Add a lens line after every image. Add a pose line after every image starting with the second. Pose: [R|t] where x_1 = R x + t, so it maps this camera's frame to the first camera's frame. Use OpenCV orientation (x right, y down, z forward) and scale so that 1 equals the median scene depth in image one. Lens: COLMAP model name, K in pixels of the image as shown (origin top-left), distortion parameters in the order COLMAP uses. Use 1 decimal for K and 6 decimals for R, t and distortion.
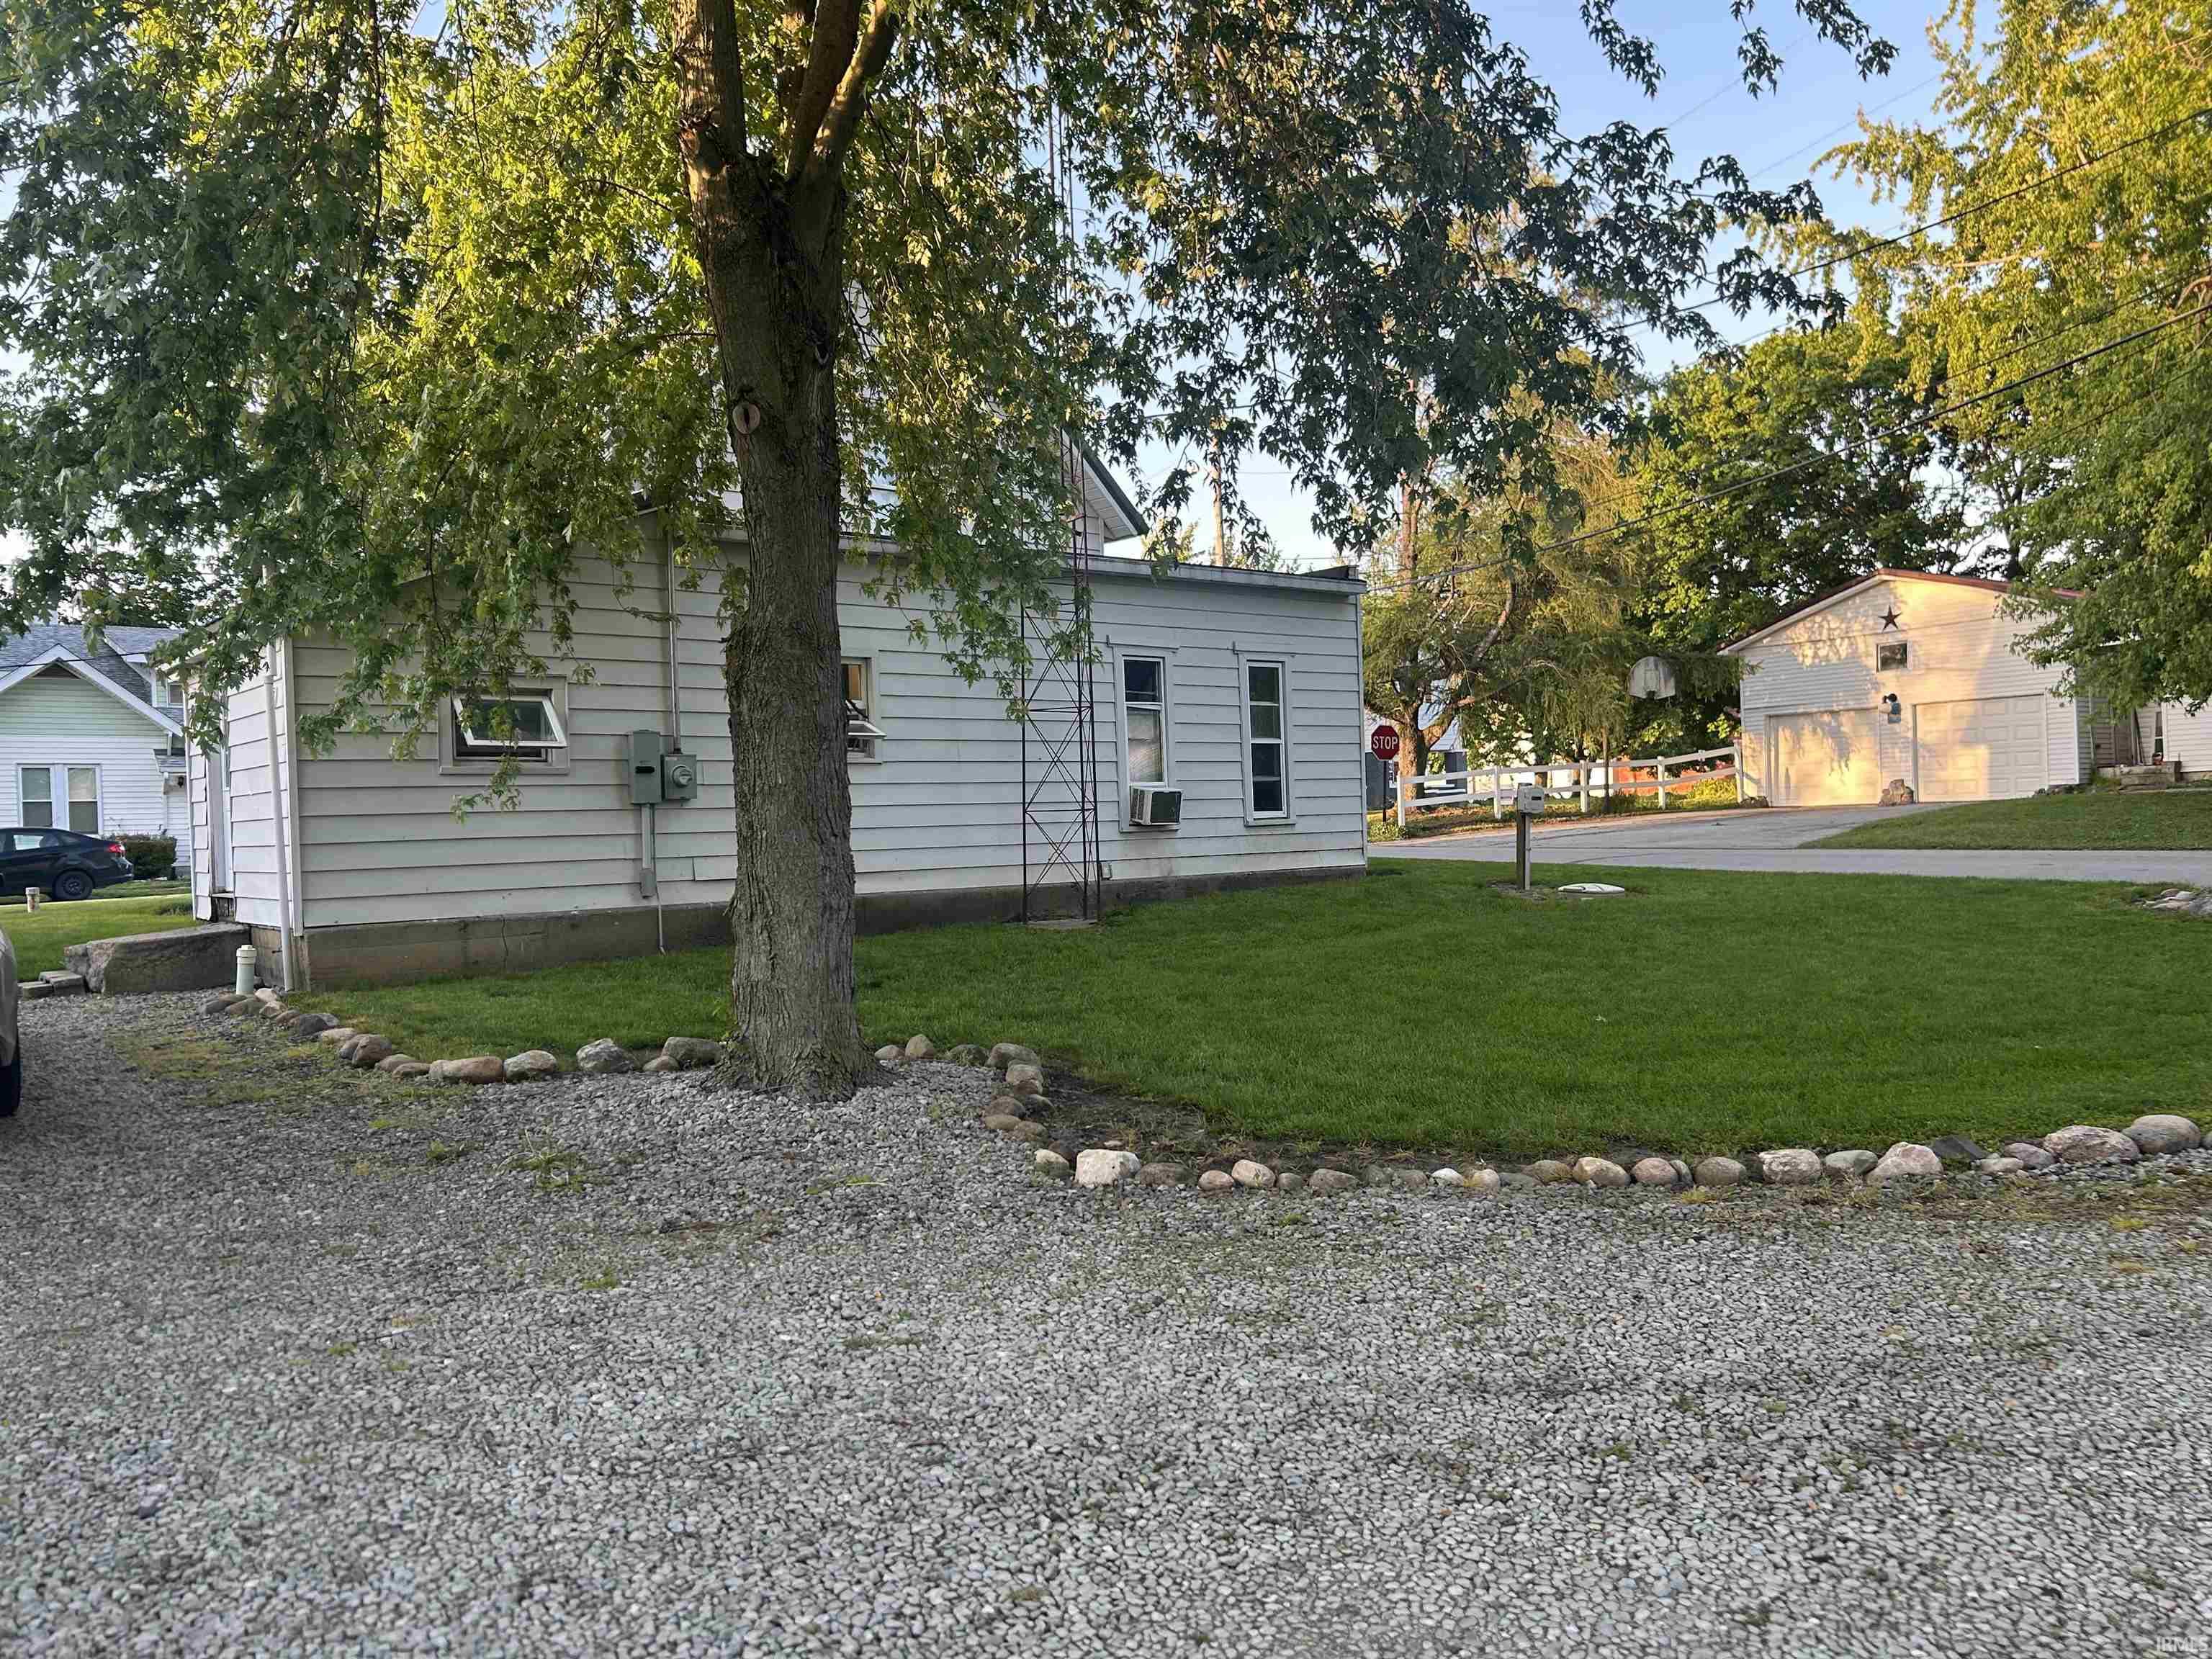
lens RADIAL K [[1668.0, 0, 1105.2], [0, 1668.0, 827.5], [0, 0, 1]] dist [-0.000102, 0.000238]
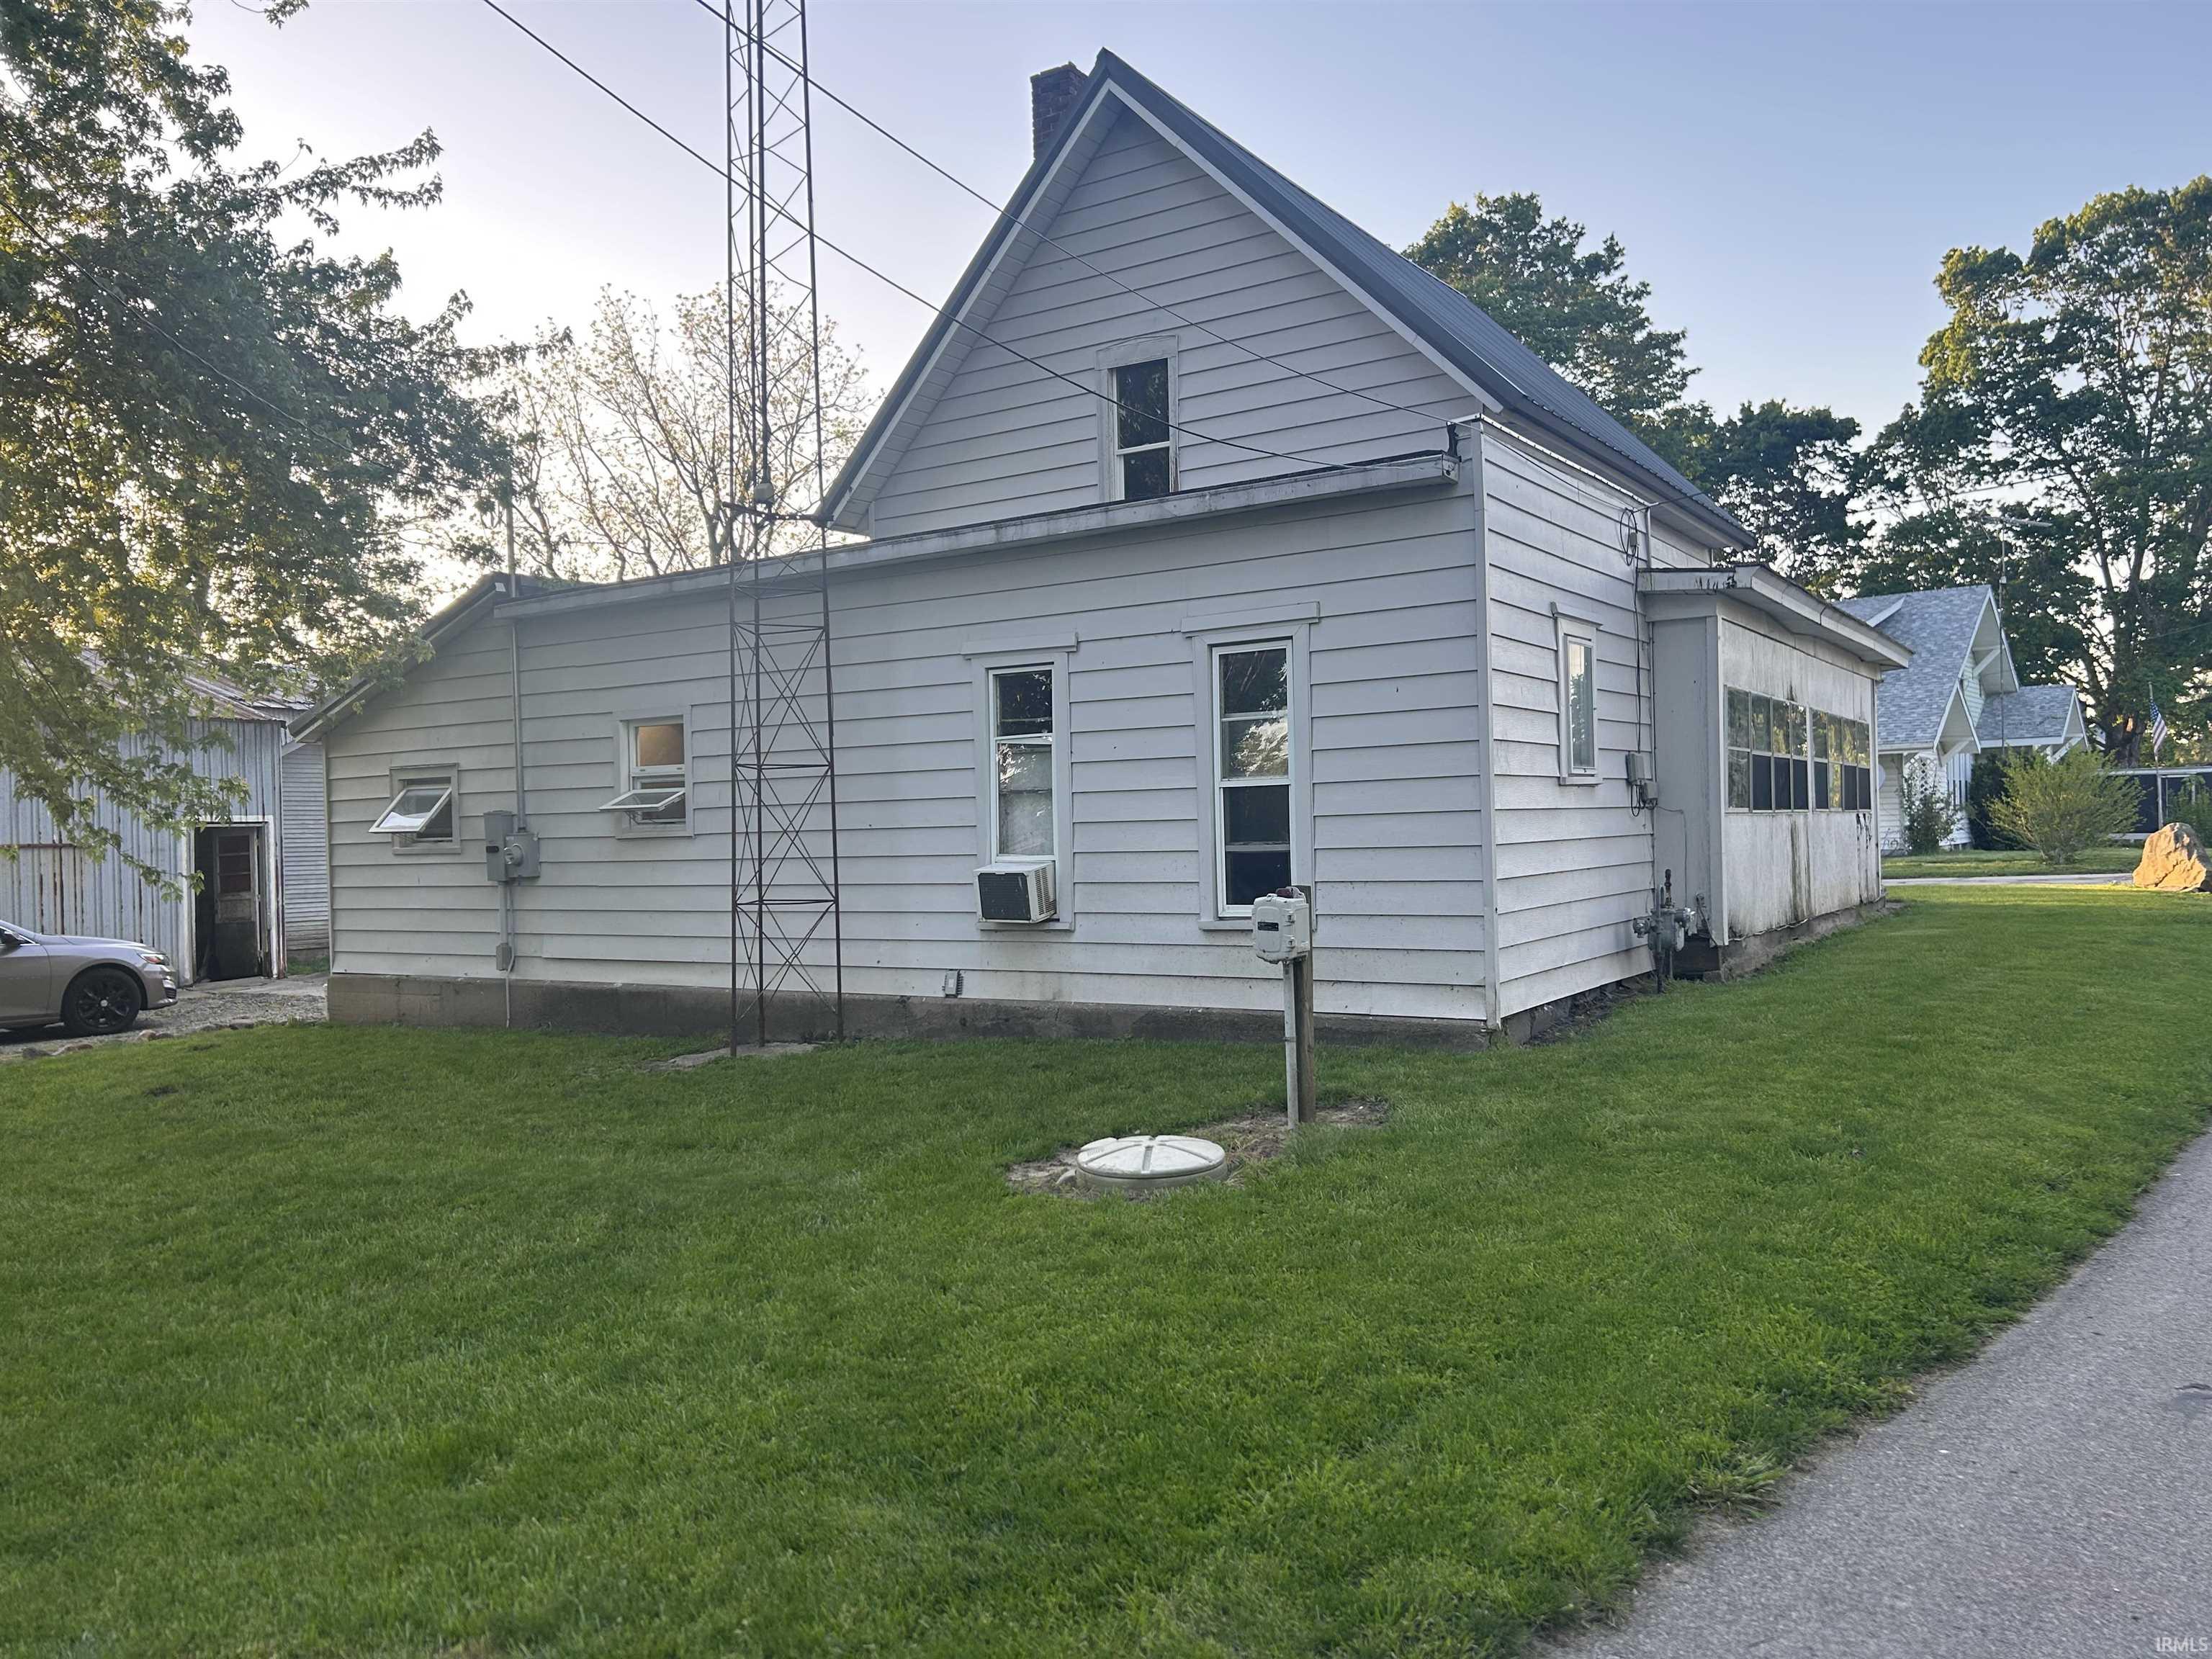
lens RADIAL K [[1668.0, 0, 1105.2], [0, 1668.0, 829.9], [0, 0, 1]] dist [-0.000102, 0.000238]
pose [[0.271480, -0.012747, -0.962360, 0.663985], [-0.012343, 0.999784, -0.016725, -0.026416], [0.962365, 0.016419, 0.271264, 0.844693]]
